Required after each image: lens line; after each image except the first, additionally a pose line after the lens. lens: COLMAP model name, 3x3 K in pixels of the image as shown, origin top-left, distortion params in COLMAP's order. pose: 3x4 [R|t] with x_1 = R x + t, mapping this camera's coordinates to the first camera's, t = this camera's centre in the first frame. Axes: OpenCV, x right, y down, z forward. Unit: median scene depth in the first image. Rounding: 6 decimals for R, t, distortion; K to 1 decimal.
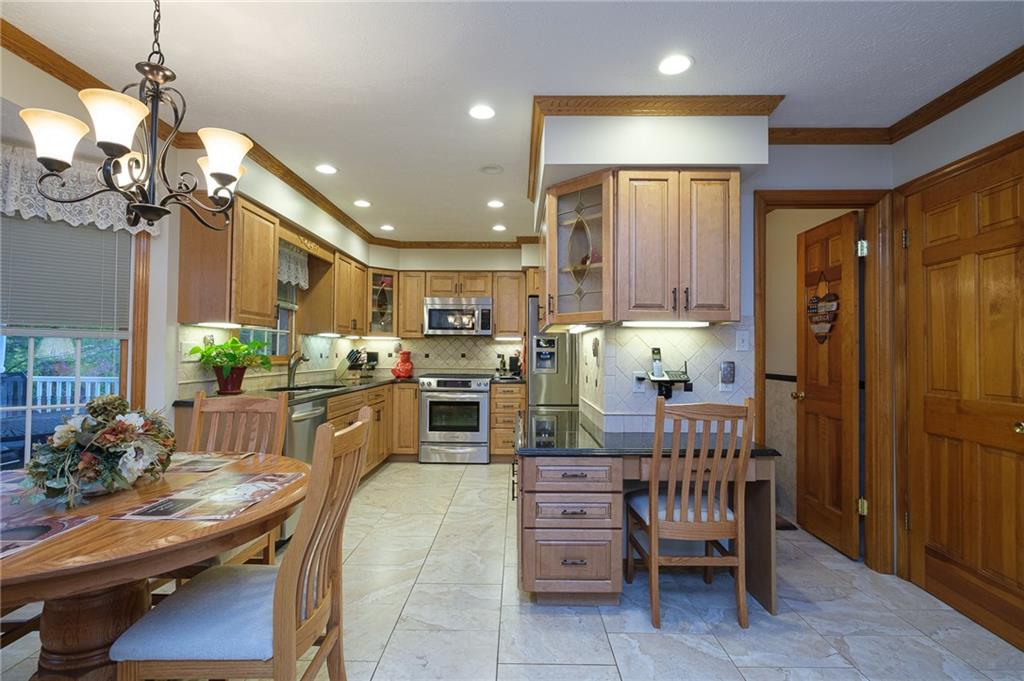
lens RADIAL K [[510.2, 0, 512.0], [0, 510.2, 340.5], [0, 0, 1]] dist [0.000133, 0.000118]
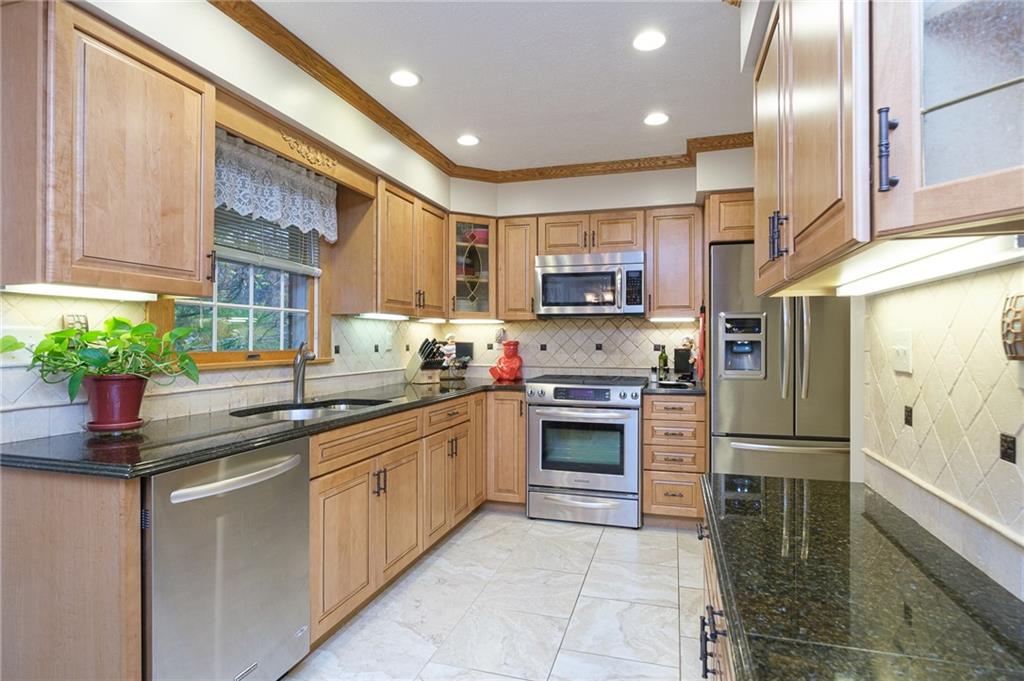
lens RADIAL K [[545.4, 0, 512.0], [0, 545.4, 340.5], [0, 0, 1]] dist [-0.001476, 0.000238]
pose [[0.961164, -0.006128, -0.275911, -0.014726], [0.012450, 0.999698, 0.021167, 0.007166], [0.275698, -0.023780, 0.960950, 0.406176]]
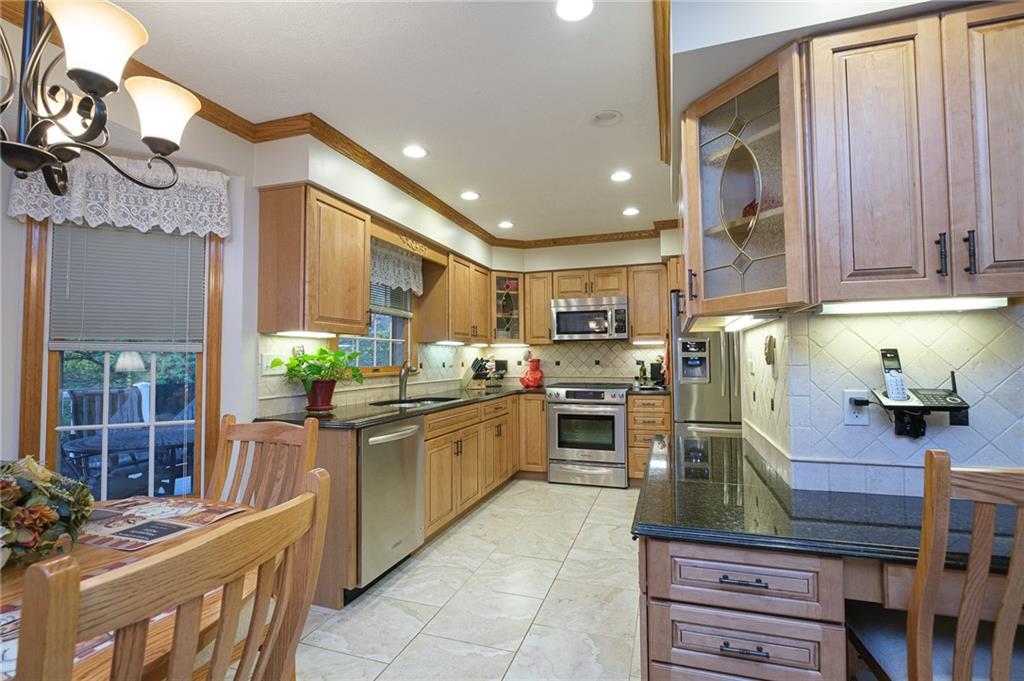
lens RADIAL K [[470.9, 0, 512.0], [0, 470.9, 340.5], [0, 0, 1]] dist [-0.003456, -0.000127]
pose [[0.951146, -0.027217, -0.307541, 0.023319], [0.022779, 0.999578, -0.018013, 0.002814], [0.307901, 0.010128, 0.951364, 0.212299]]
